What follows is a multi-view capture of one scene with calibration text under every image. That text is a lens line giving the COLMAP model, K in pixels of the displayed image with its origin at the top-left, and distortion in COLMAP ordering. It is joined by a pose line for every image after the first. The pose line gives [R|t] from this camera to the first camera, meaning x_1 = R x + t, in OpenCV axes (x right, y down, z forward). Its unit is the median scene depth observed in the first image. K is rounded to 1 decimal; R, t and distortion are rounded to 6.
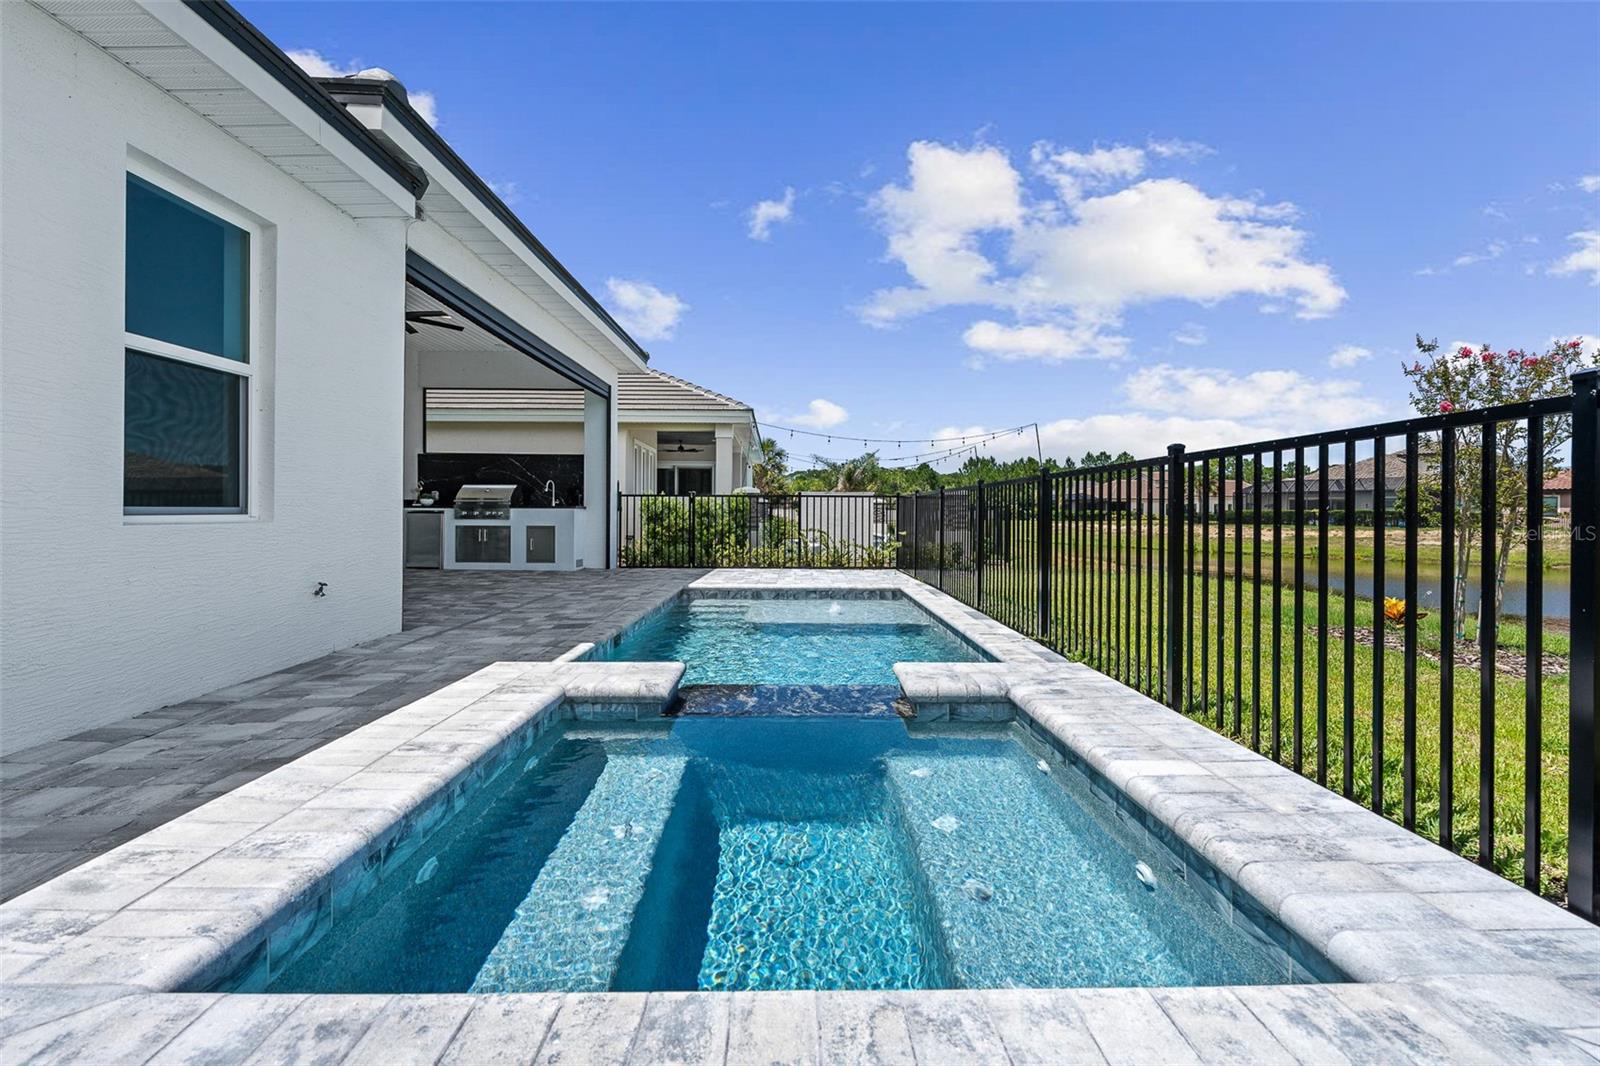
lens RADIAL K [[725.0, 0, 792.5], [0, 725.0, 521.2], [0, 0, 1]] dist [-0.007267, 0.002525]
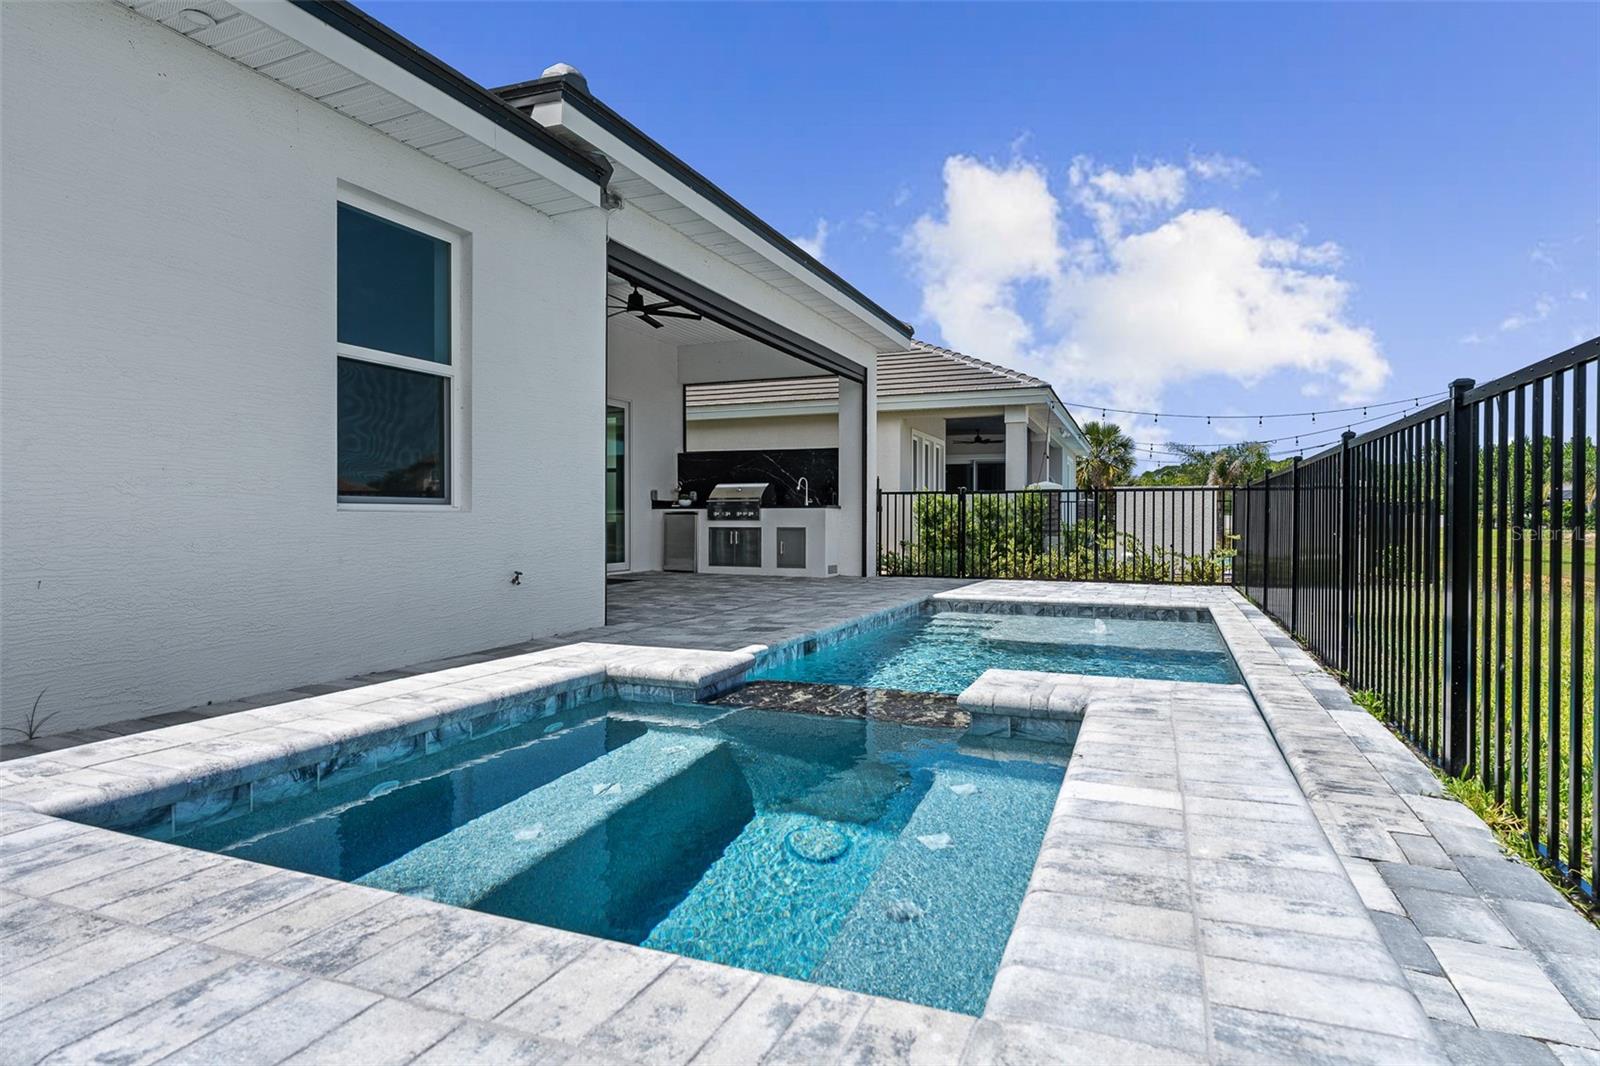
lens RADIAL K [[860.4, 0, 800.6], [0, 860.4, 539.8], [0, 0, 1]] dist [-0.006450, 0.000590]
pose [[0.920045, 0.005613, -0.391773, 0.216898], [-0.001762, 0.999947, 0.010188, 0.027003], [0.391809, -0.008683, 0.920005, 0.020692]]
